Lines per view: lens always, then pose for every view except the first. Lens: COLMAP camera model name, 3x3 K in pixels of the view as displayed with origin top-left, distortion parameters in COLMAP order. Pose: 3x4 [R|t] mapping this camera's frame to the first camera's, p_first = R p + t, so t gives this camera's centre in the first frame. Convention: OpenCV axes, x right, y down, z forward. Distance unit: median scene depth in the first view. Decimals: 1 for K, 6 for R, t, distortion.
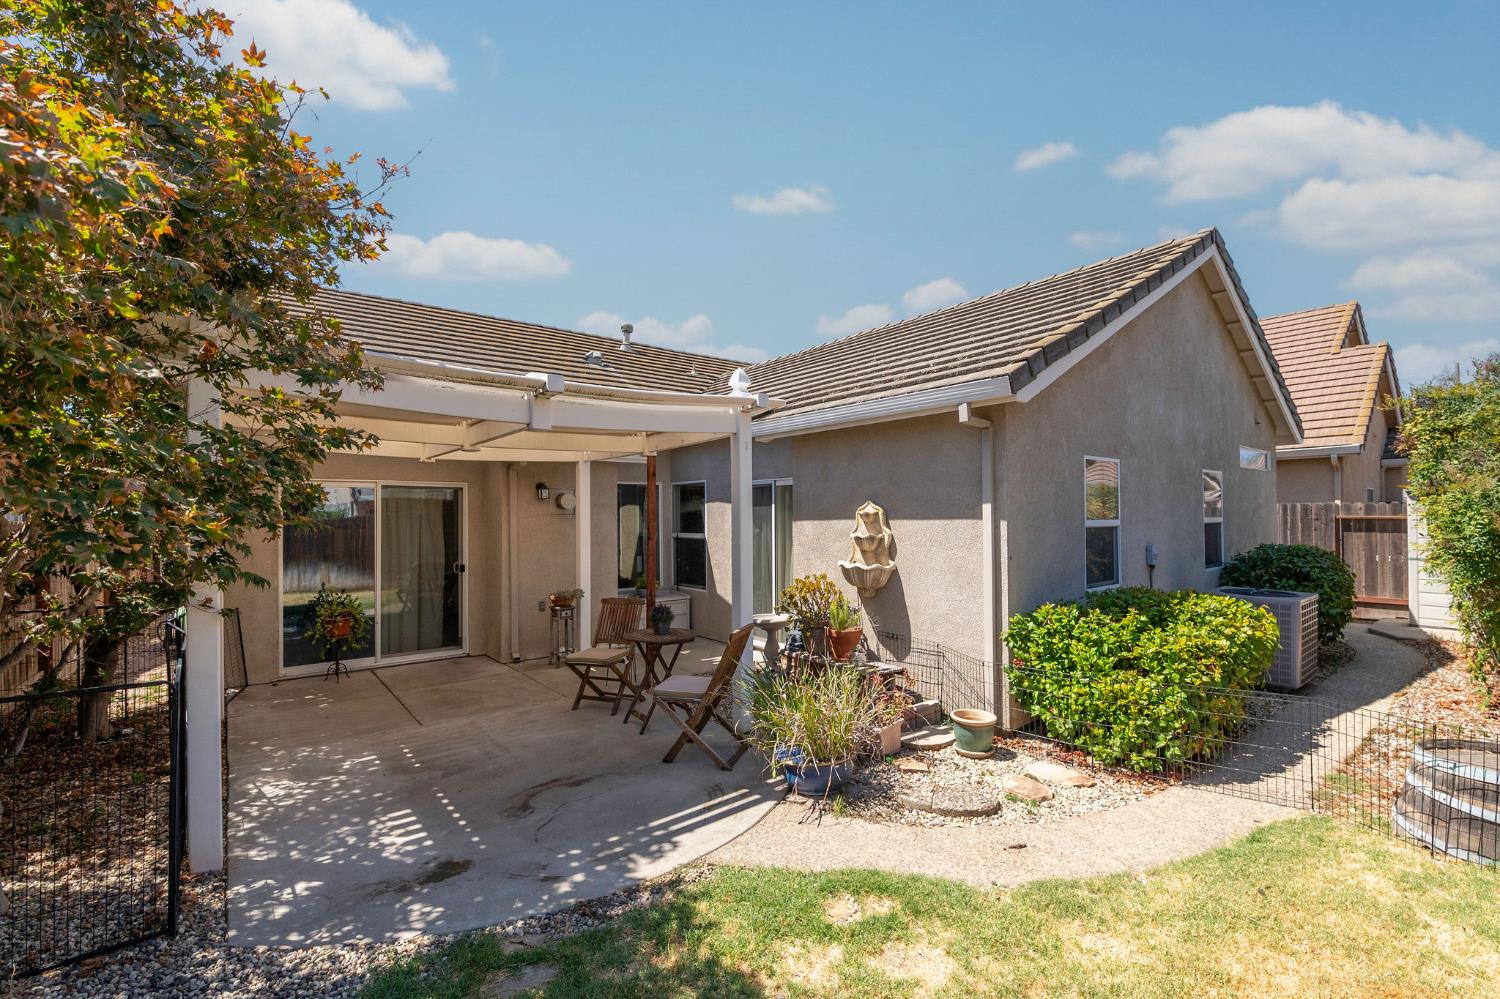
lens RADIAL K [[647.1, 0, 752.8], [0, 647.1, 515.3], [0, 0, 1]] dist [-0.002883, -0.008680]
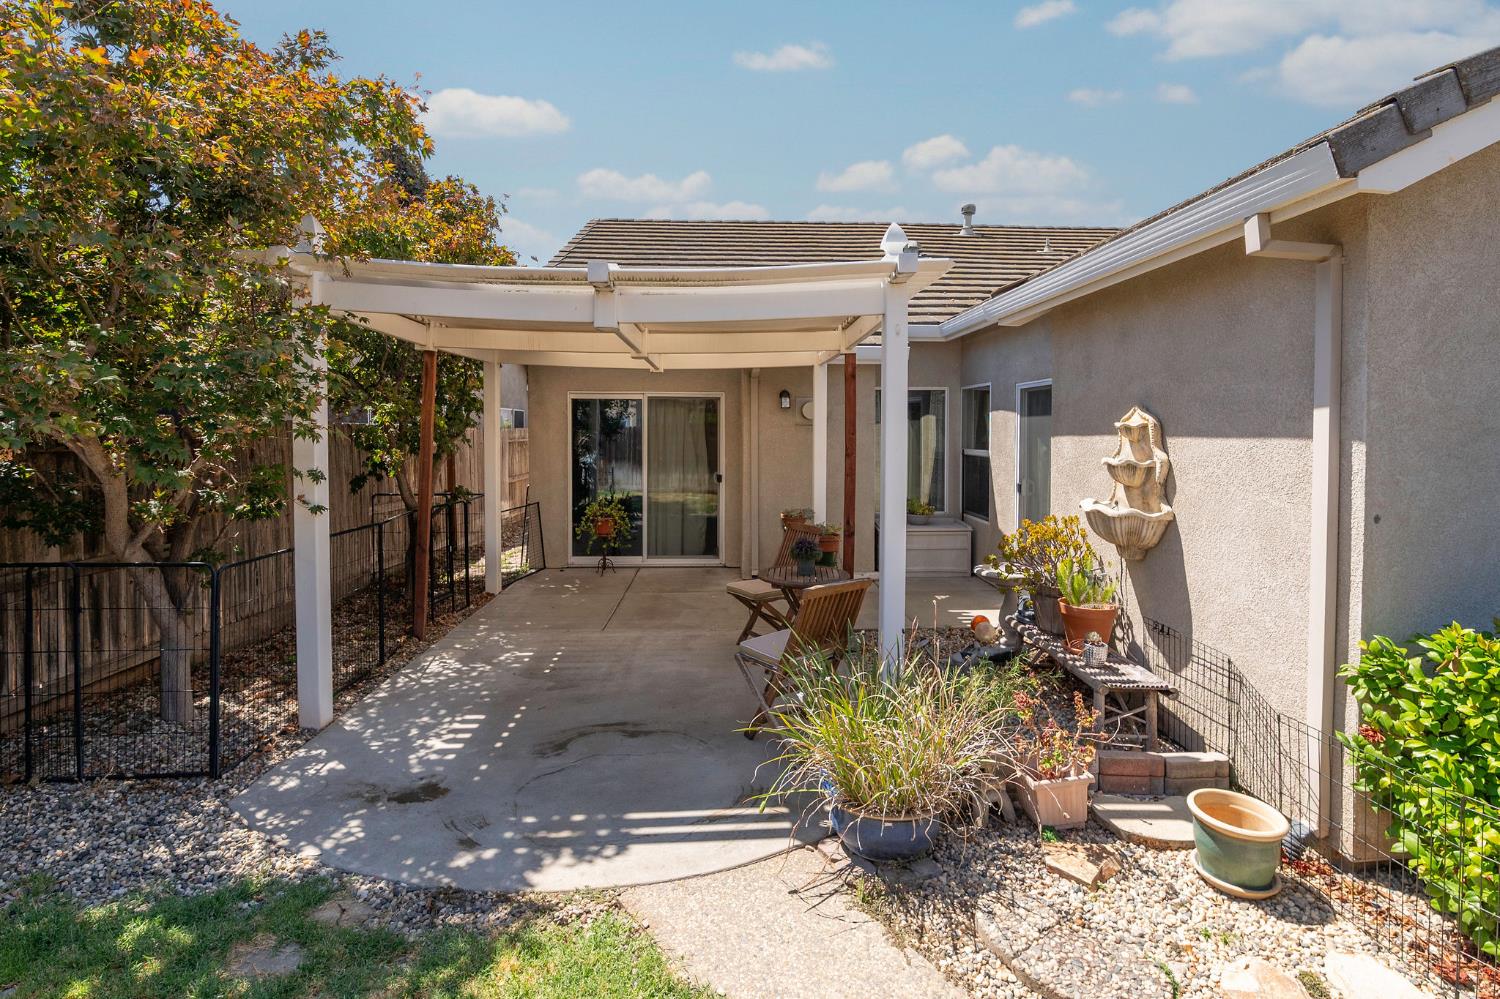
lens RADIAL K [[669.7, 0, 751.4], [0, 669.7, 445.4], [0, 0, 1]] dist [0.000516, -0.008253]
pose [[0.807077, 0.024873, -0.589922, 0.314983], [-0.008158, 0.999487, 0.030980, -0.001784], [0.590390, -0.020190, 0.806866, 0.314000]]
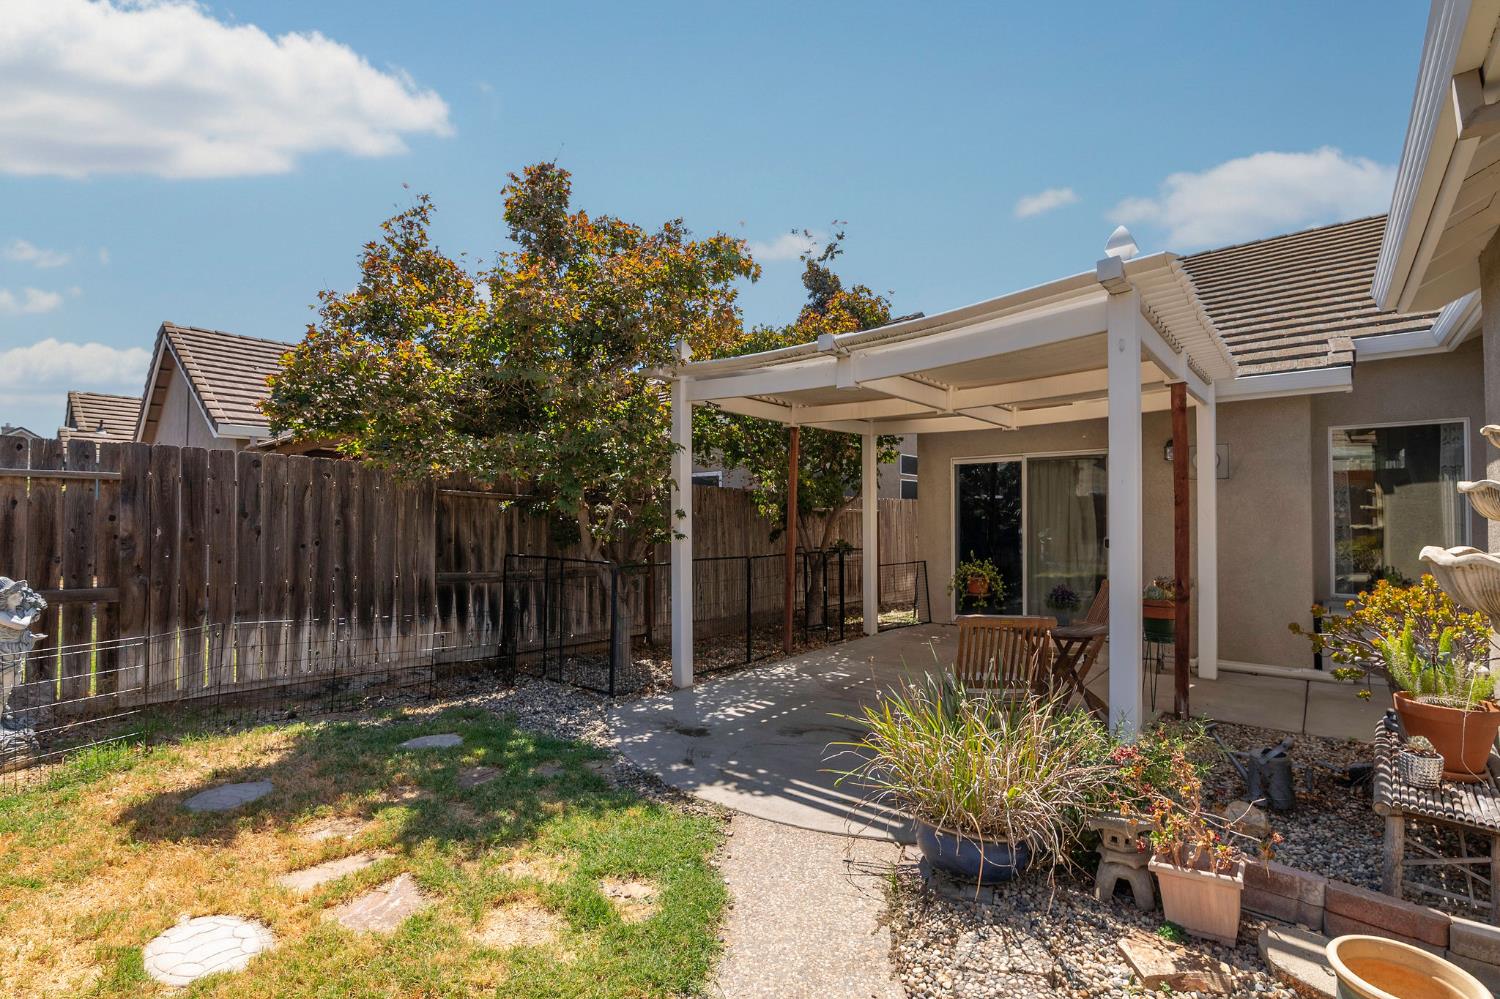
lens RADIAL K [[663.7, 0, 757.4], [0, 663.7, 508.7], [0, 0, 1]] dist [-0.002078, -0.009927]
pose [[0.184395, -0.001897, -0.982850, 0.585873], [0.004124, 0.999991, -0.001156, 0.051959], [0.982844, -0.003840, 0.184401, 0.553235]]
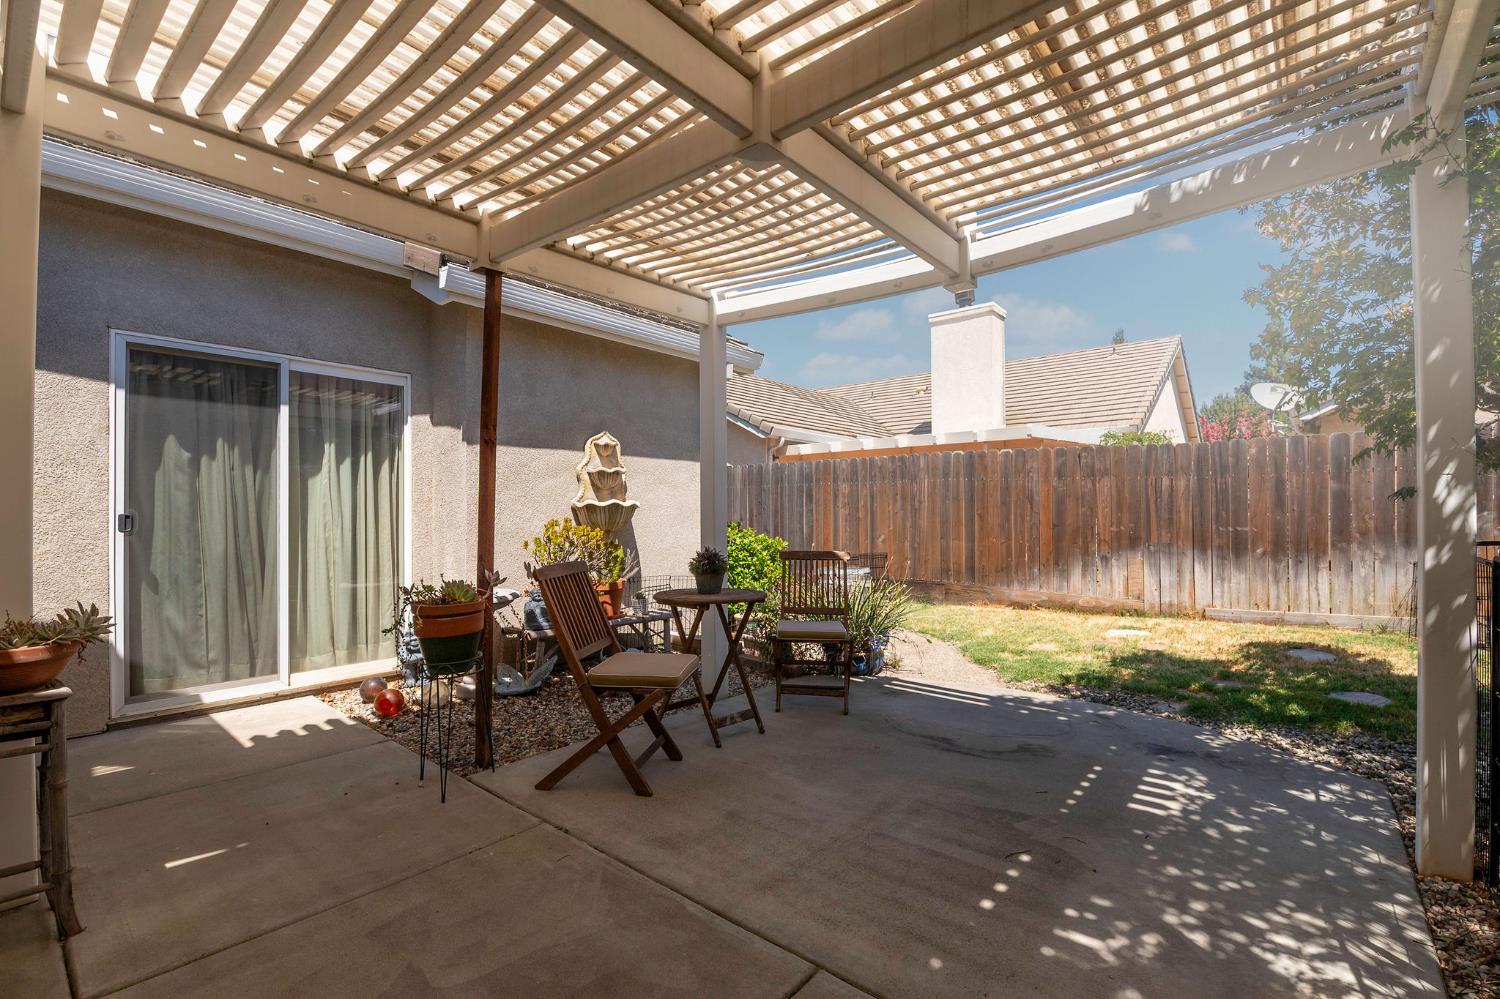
lens RADIAL K [[663.7, 0, 757.4], [0, 663.7, 508.7], [0, 0, 1]] dist [-0.002078, -0.009927]
pose [[-0.195993, 0.017166, 0.980455, -0.880439], [-0.003632, 0.999827, -0.018232, 0.117777], [-0.980599, -0.007134, -0.195897, 1.171961]]
